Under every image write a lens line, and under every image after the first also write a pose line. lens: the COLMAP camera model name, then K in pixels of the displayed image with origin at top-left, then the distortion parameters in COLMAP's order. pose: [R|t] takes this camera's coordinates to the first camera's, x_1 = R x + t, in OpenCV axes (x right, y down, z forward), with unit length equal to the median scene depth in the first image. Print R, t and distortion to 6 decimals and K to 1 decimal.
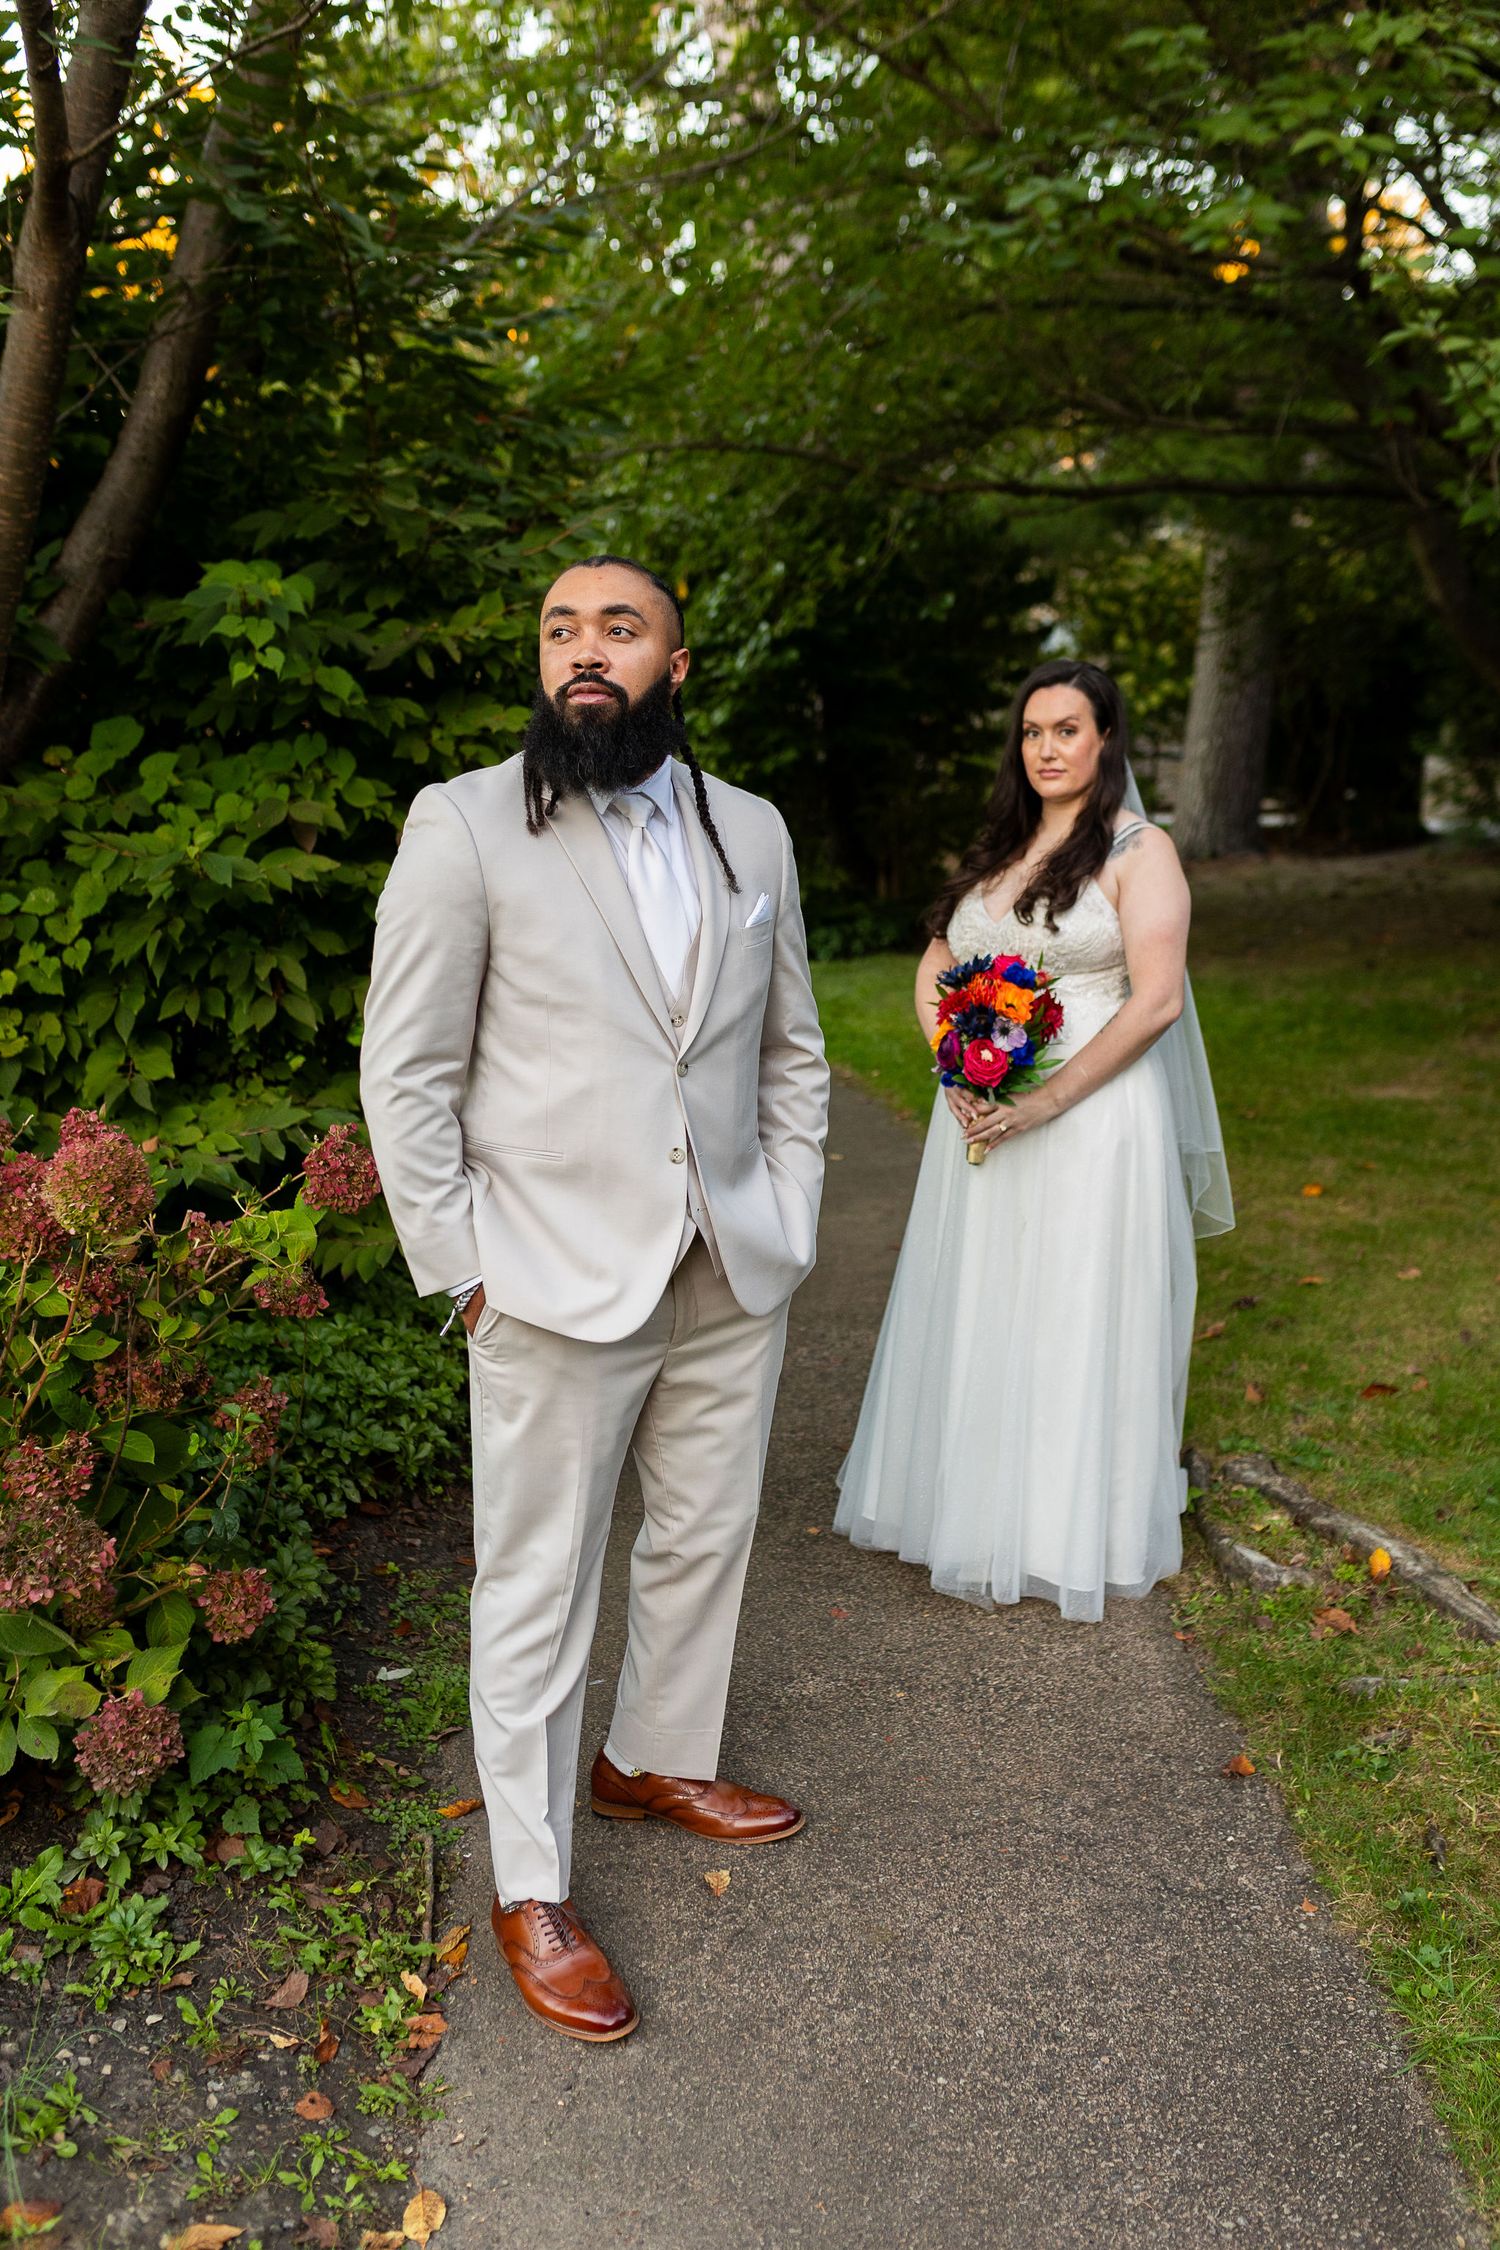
lens RADIAL K [[2138.0, 0, 739.0], [0, 2138.0, 1132.4], [0, 0, 1]] dist [0.009837, 0.000000]
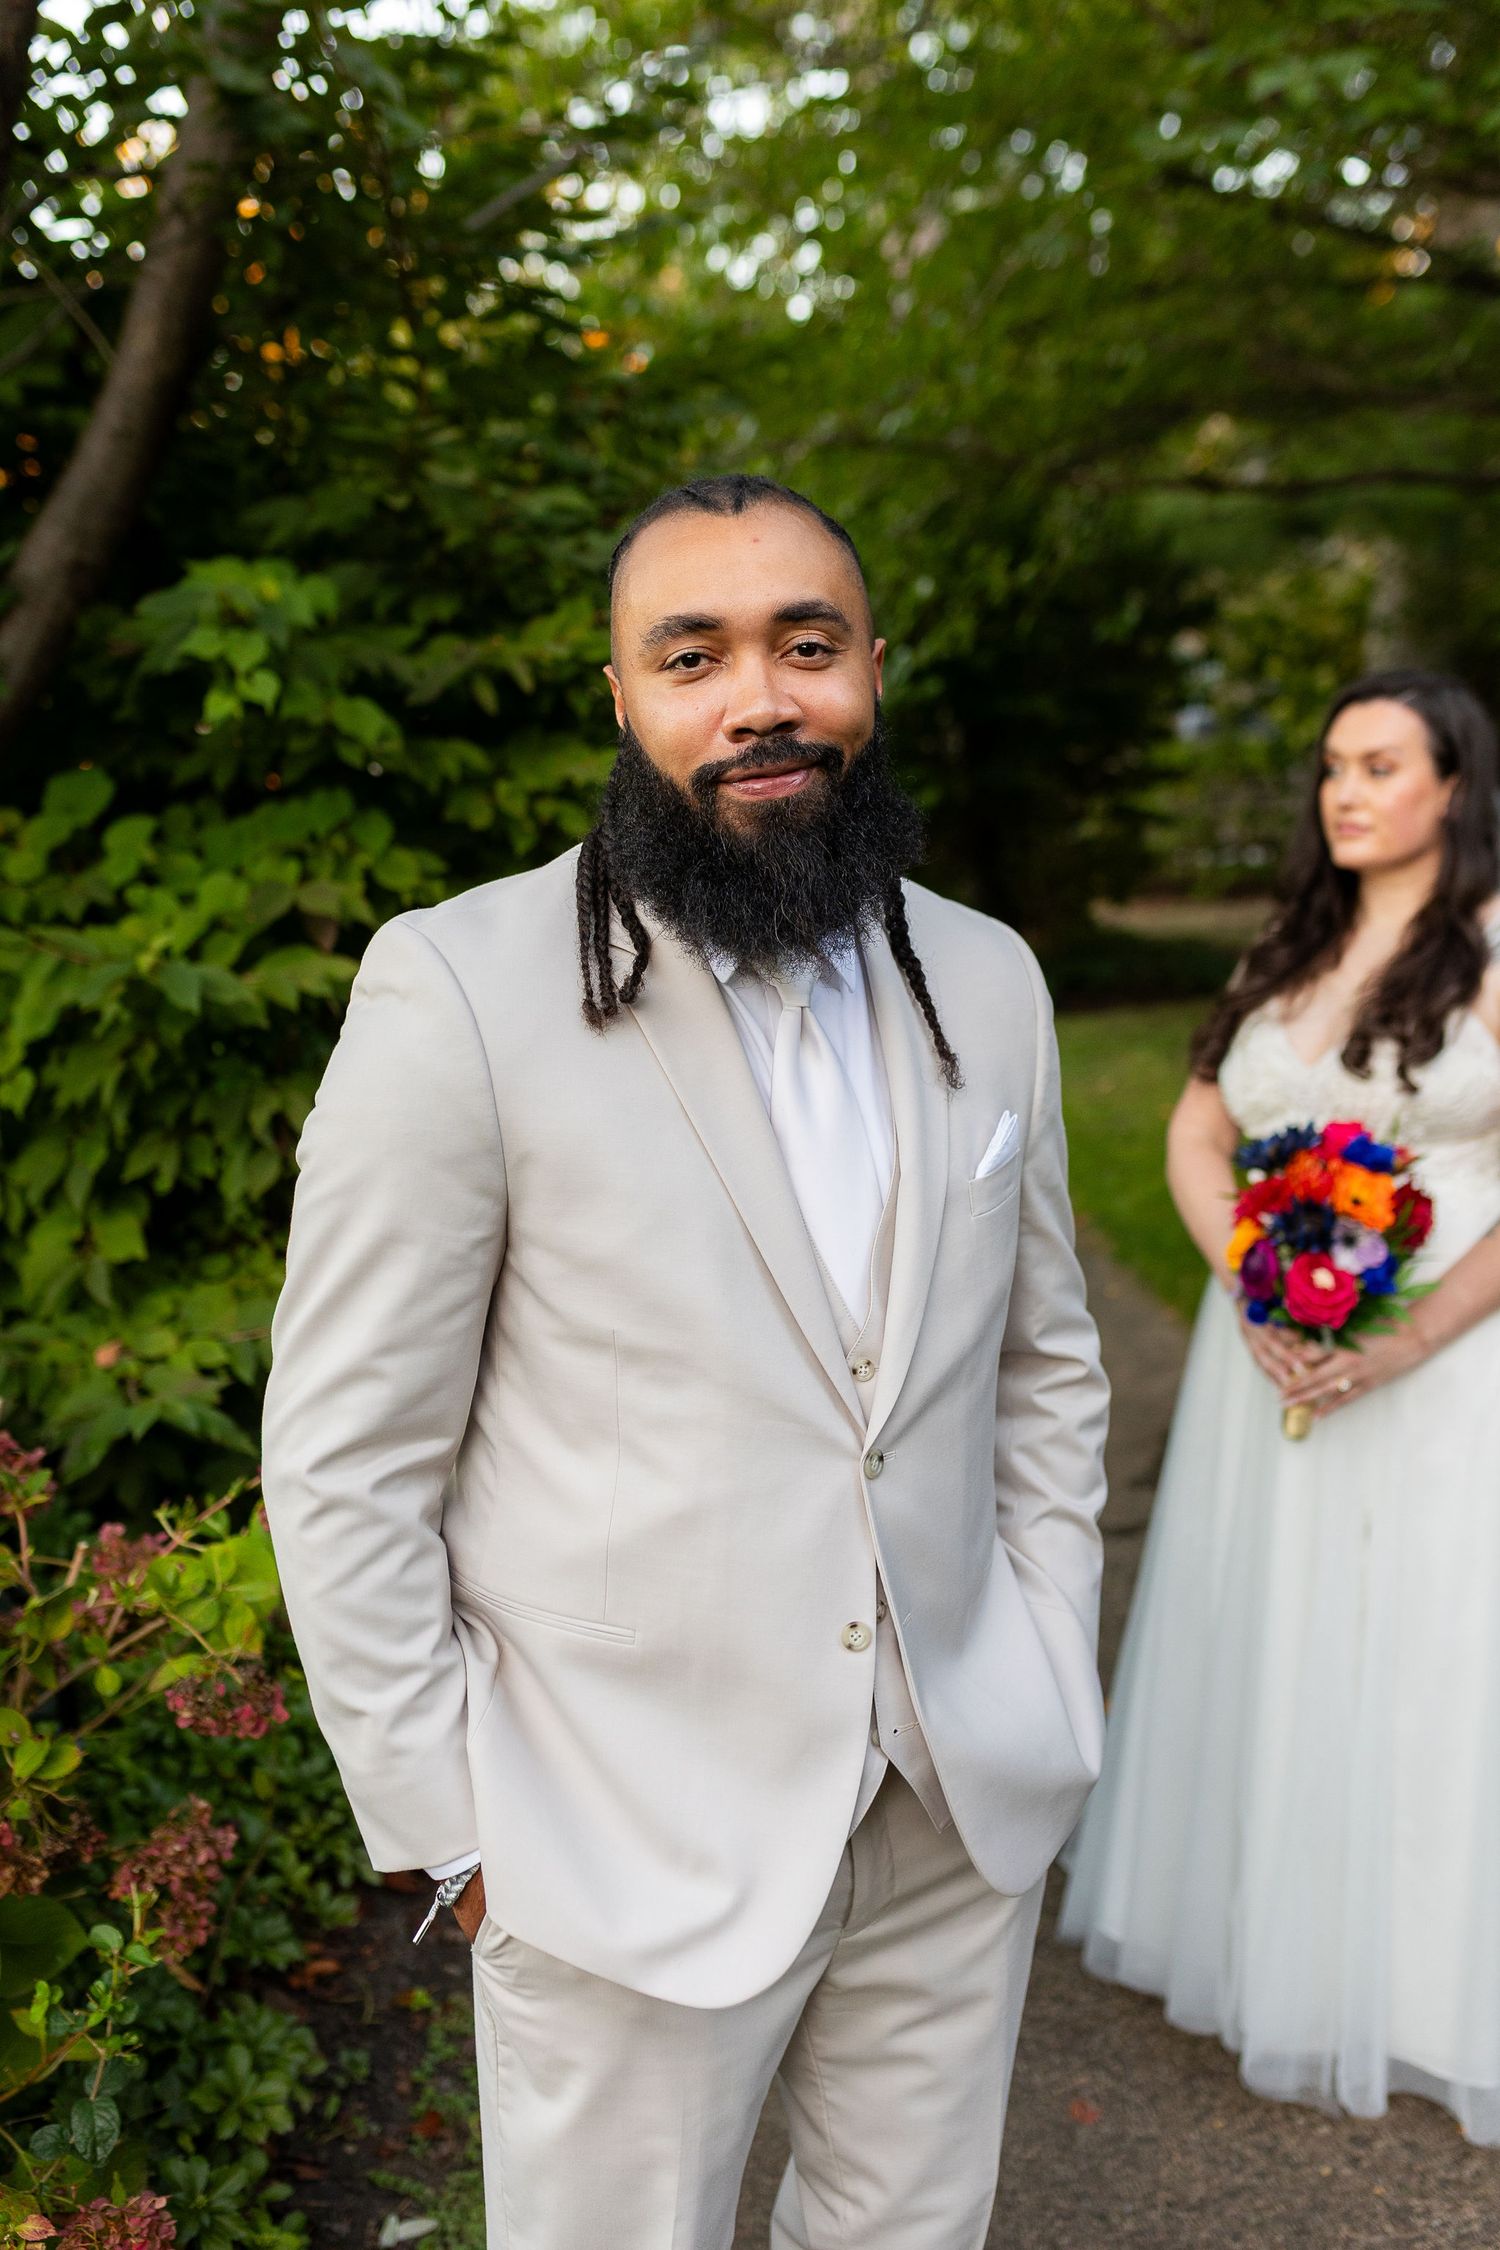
lens RADIAL K [[2138.0, 0, 752.2], [0, 2138.0, 1127.4], [0, 0, 1]] dist [0.009837, 0.000000]
pose [[0.998507, -0.004922, -0.054399, -0.018316], [0.003938, 0.999827, -0.018174, -0.068636], [0.054479, 0.017932, 0.998354, 0.335551]]
